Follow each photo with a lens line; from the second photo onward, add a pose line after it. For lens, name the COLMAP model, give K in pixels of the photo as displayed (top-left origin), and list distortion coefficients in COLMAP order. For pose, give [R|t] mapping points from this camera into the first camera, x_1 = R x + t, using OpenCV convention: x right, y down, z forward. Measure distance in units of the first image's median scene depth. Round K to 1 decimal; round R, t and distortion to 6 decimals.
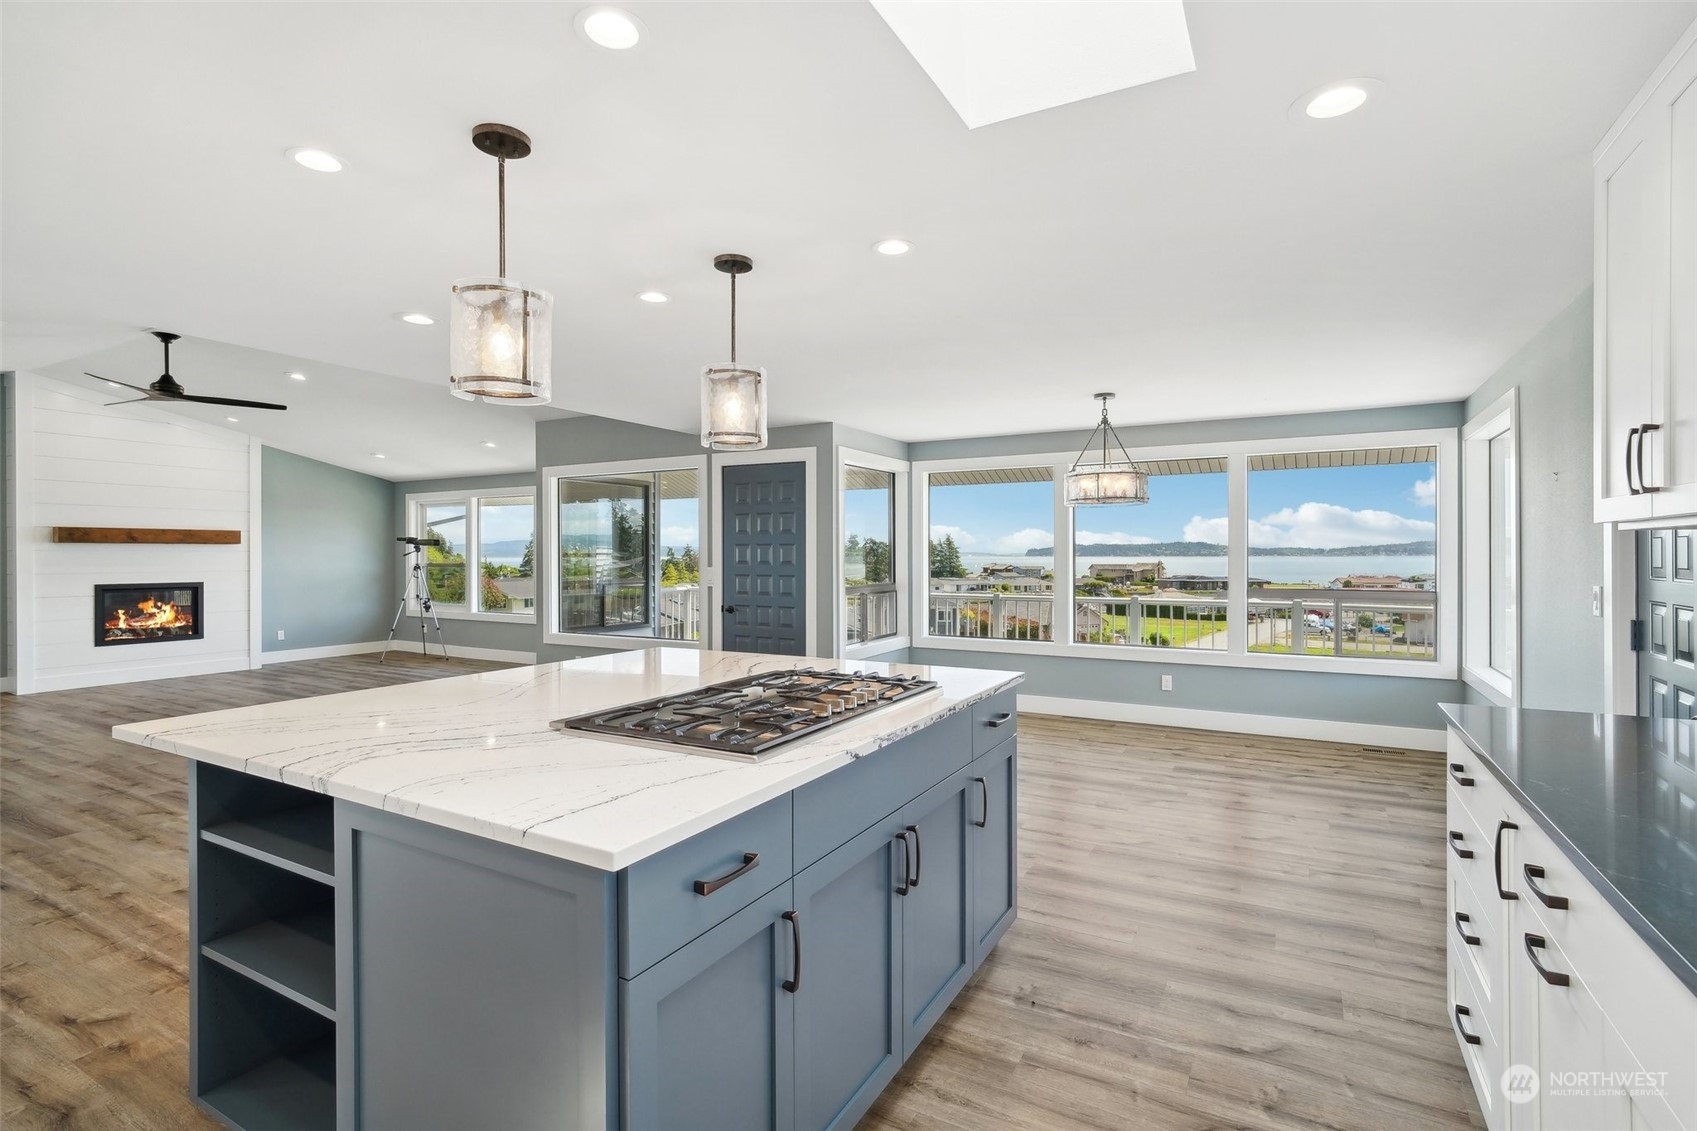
lens RADIAL K [[811.6, 0, 848.6], [0, 811.6, 556.2], [0, 0, 1]] dist [-0.012111, 0.007233]
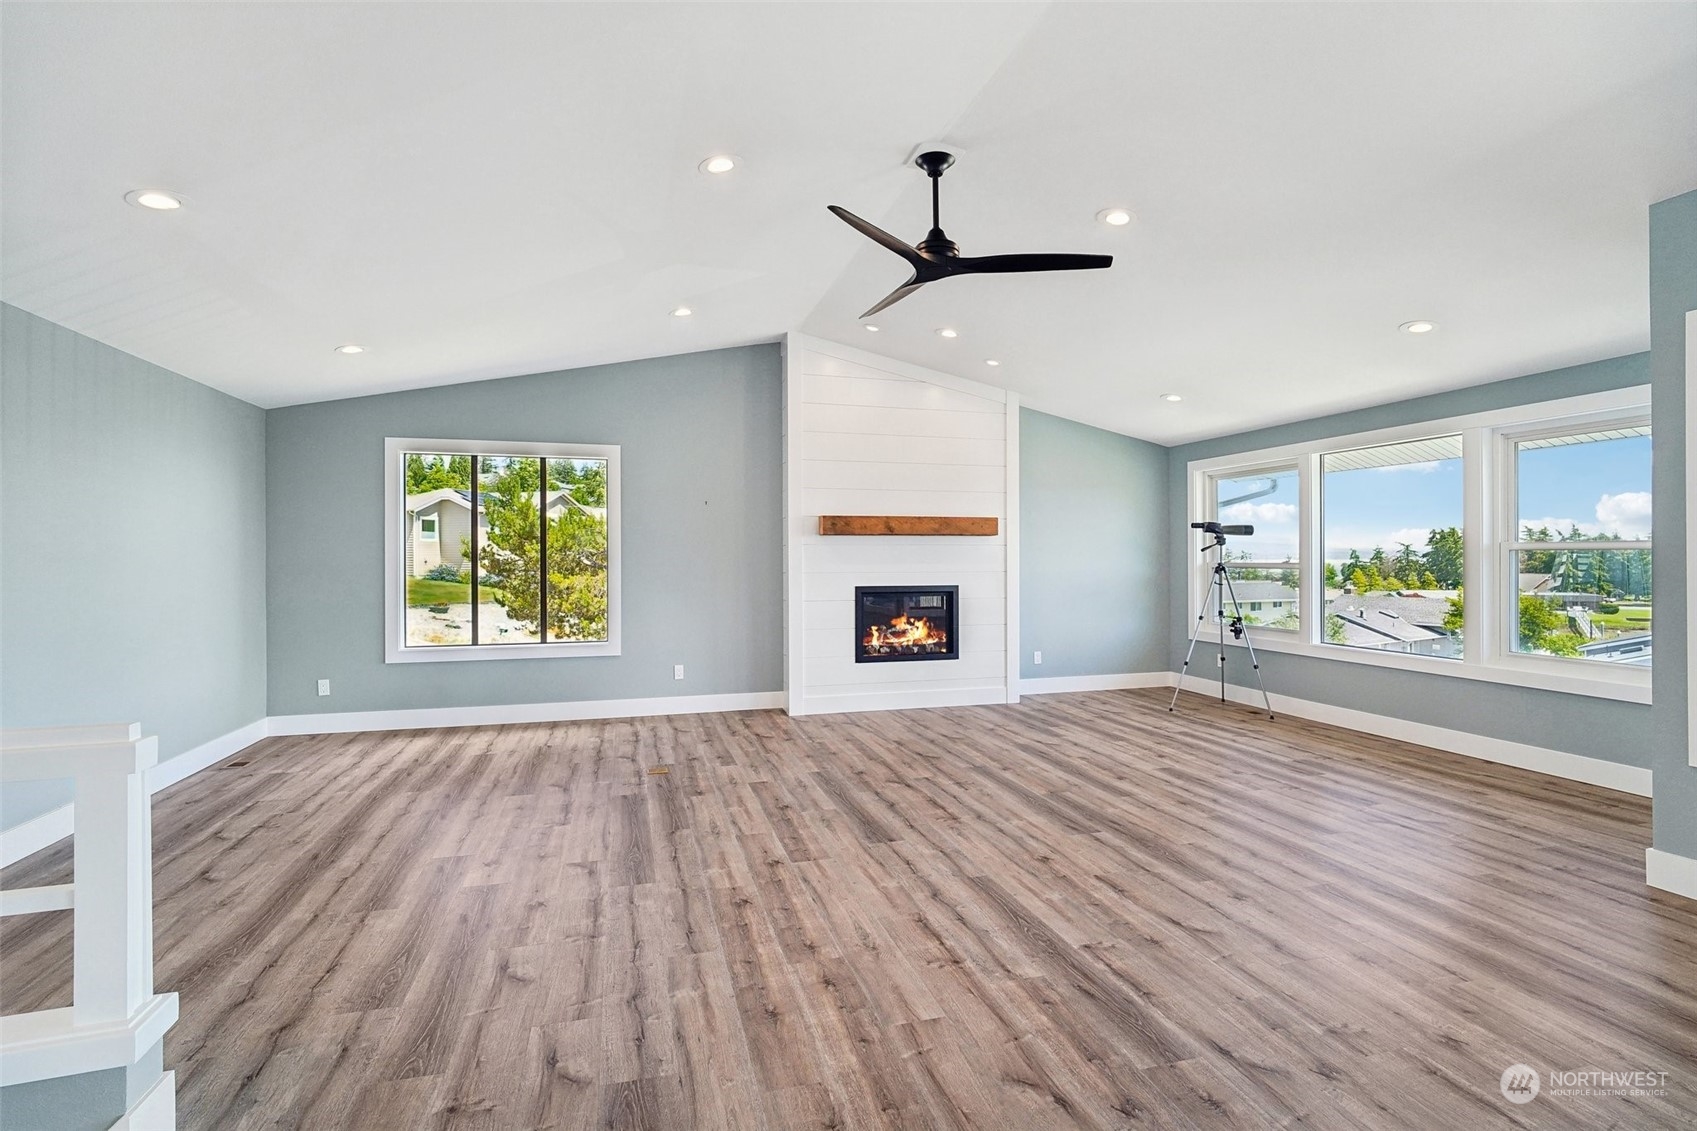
lens RADIAL K [[811.6, 0, 849.6], [0, 811.6, 559.4], [0, 0, 1]] dist [-0.012111, 0.007233]
pose [[0.716257, -0.000905, -0.697836, -0.359406], [0.000464, 1.000000, -0.000821, 0.008686], [0.697837, 0.000264, 0.716257, 0.401908]]
